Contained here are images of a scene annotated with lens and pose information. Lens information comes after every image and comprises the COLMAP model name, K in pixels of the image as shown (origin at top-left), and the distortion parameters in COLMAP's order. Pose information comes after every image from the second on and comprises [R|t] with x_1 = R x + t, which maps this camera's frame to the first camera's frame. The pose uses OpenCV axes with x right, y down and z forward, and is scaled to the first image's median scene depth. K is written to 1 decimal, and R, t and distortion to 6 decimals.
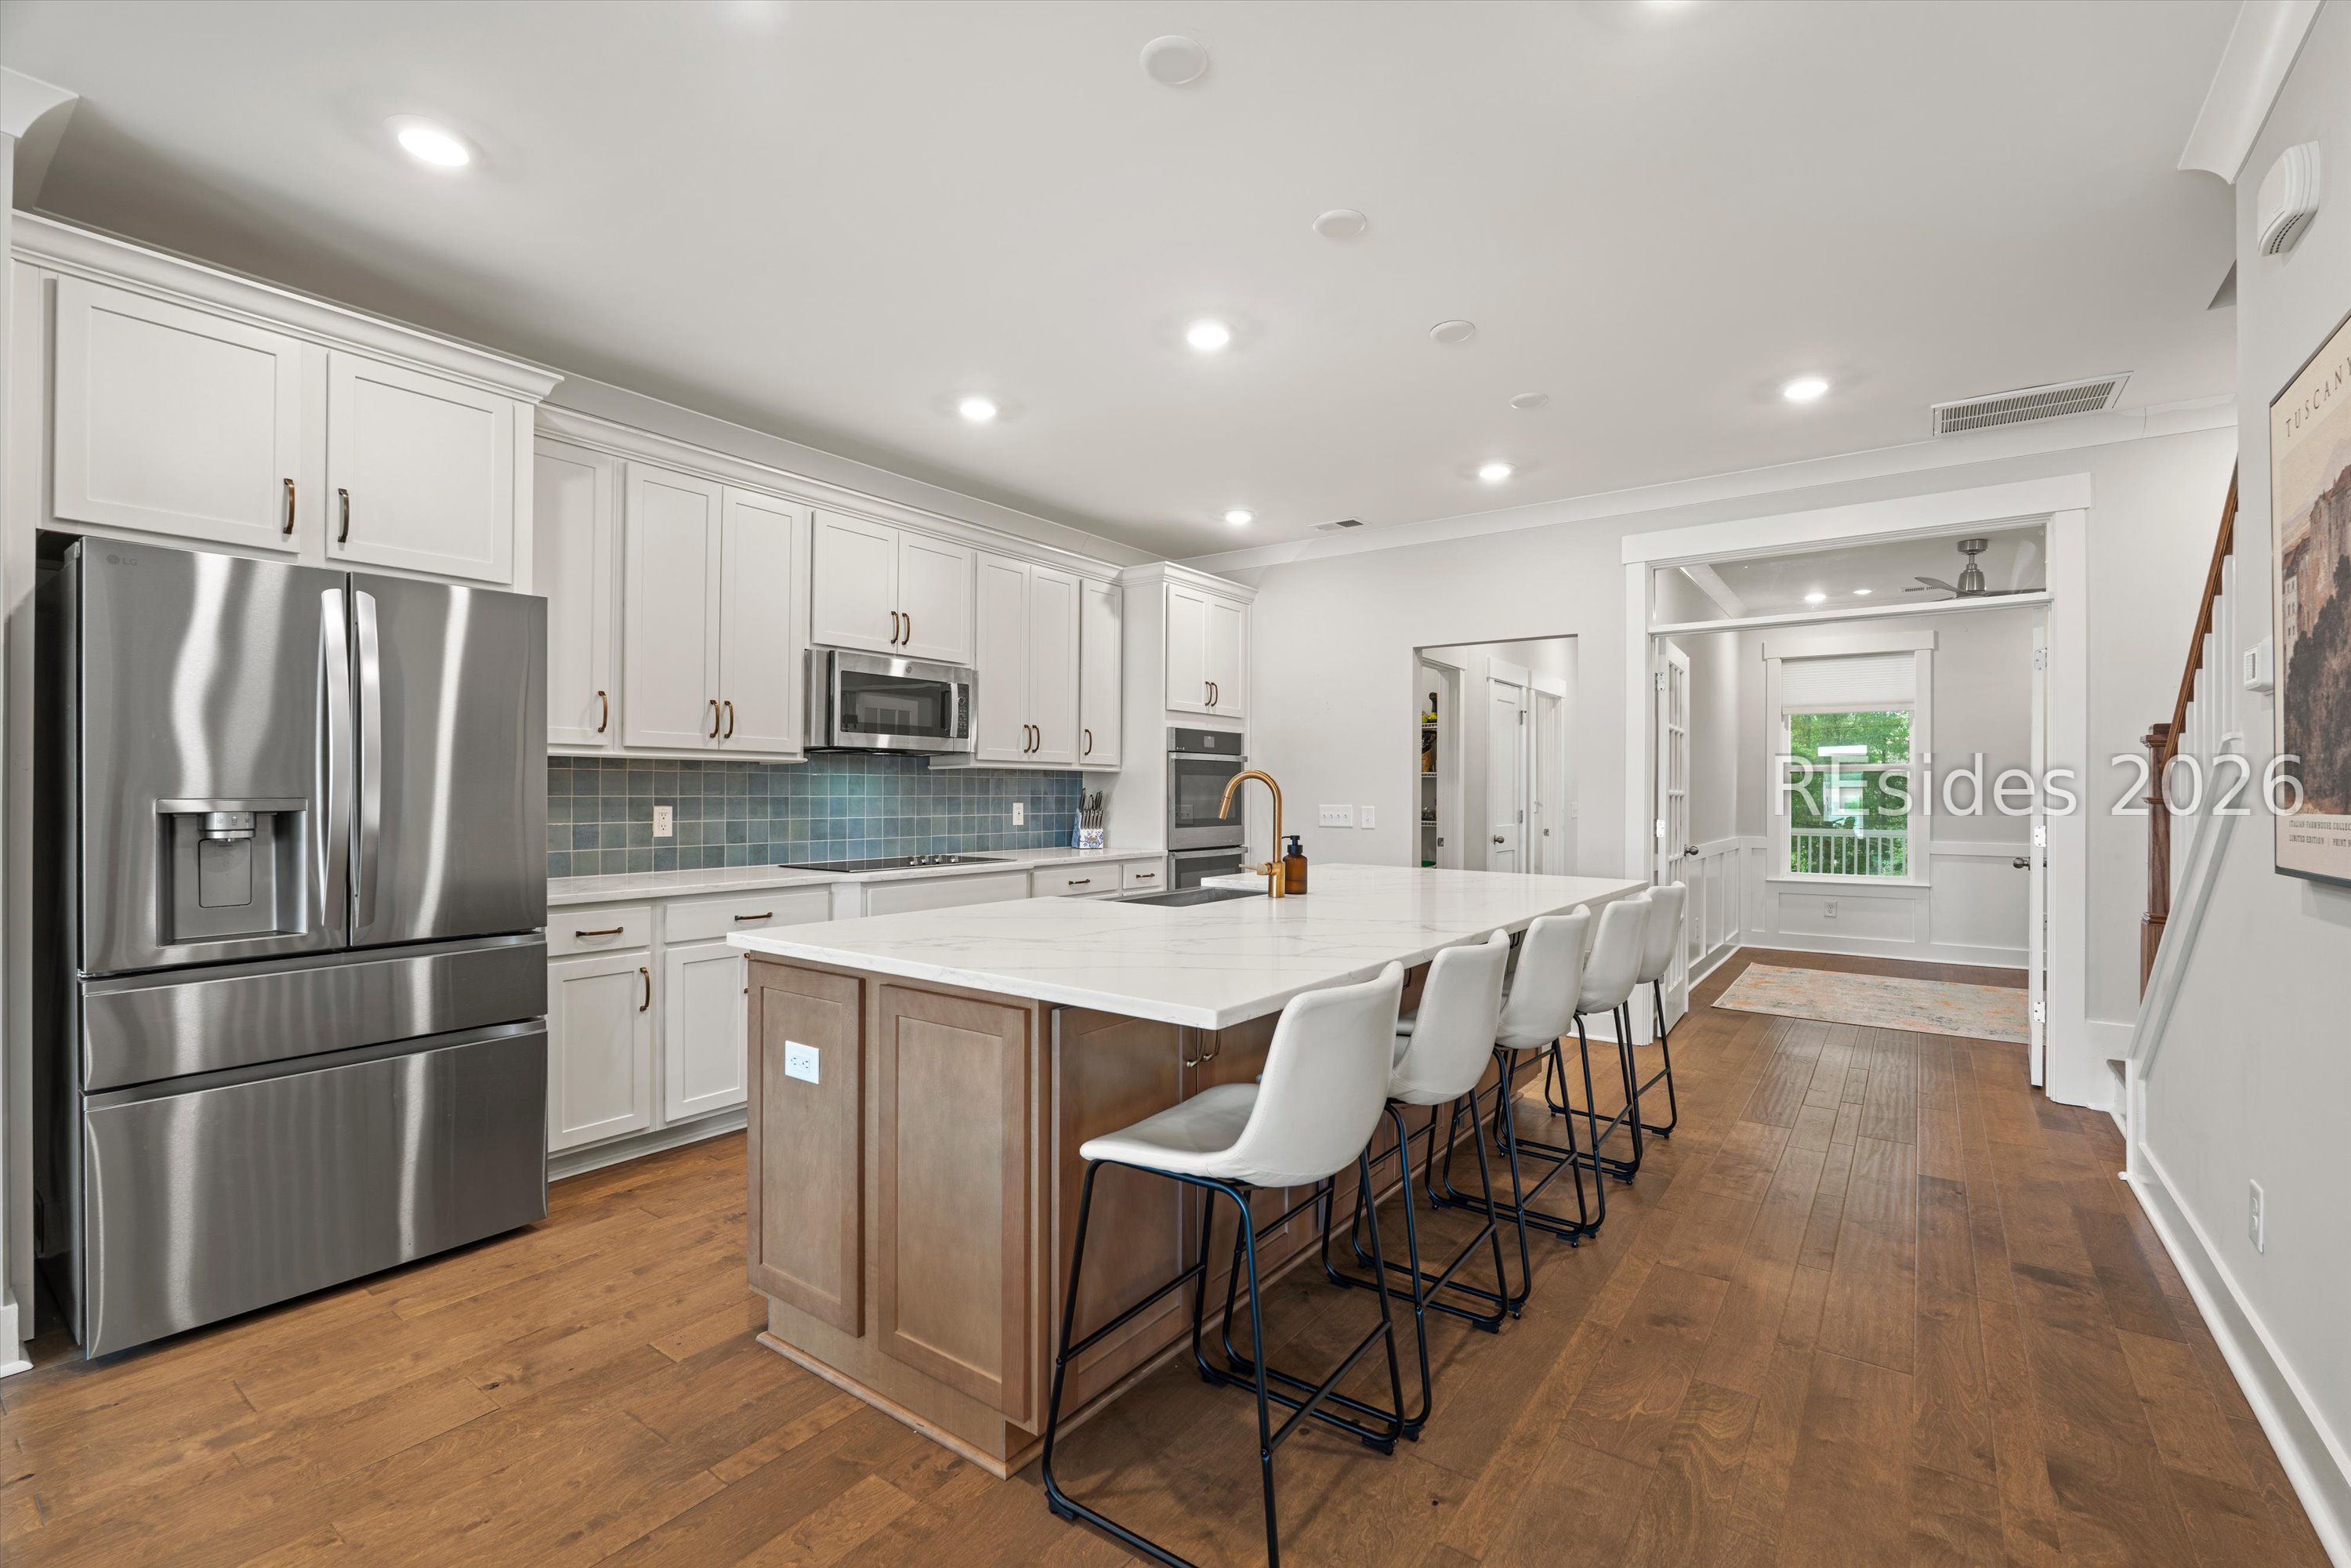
lens RADIAL K [[1018.1, 0, 1175.5], [0, 1018.1, 781.9], [0, 0, 1]] dist [-0.004031, -0.000341]
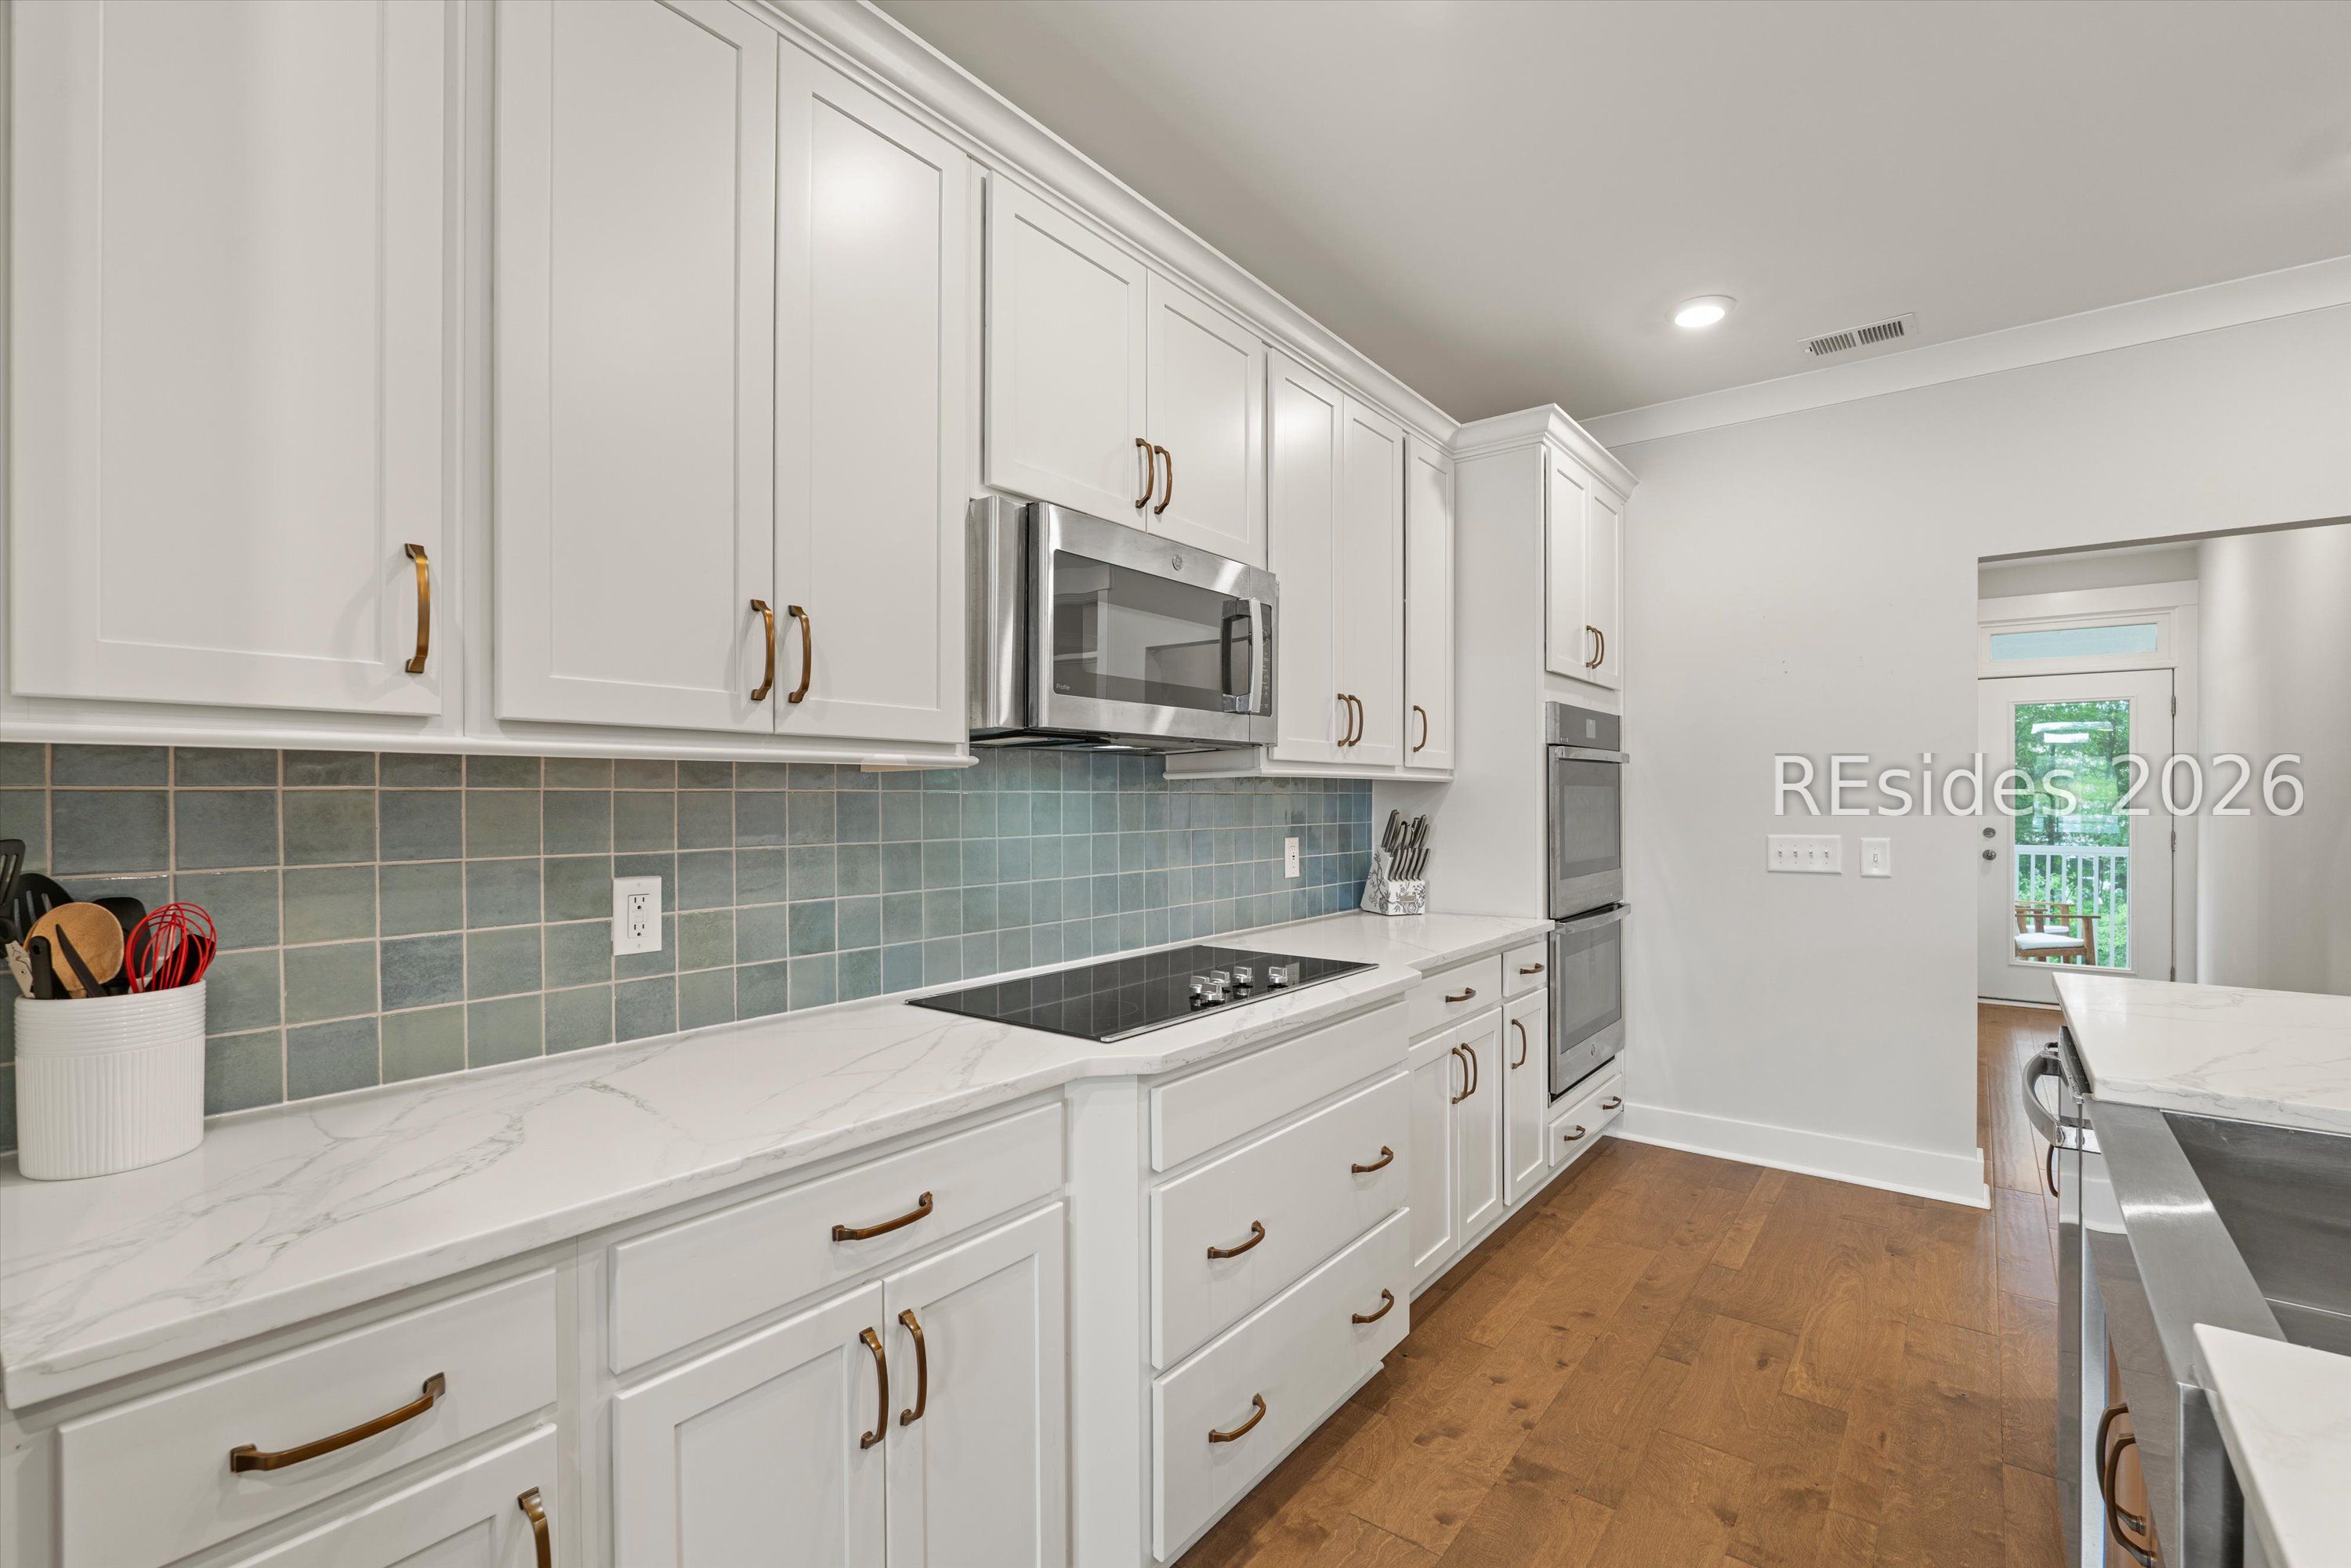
lens RADIAL K [[1018.1, 0, 1178.1], [0, 1018.1, 796.0], [0, 0, 1]] dist [-0.004031, -0.000341]
pose [[0.999529, -0.004860, -0.030308, -0.253635], [0.005131, 0.999947, 0.008872, -0.009645], [0.030263, -0.009023, 0.999501, 0.552302]]
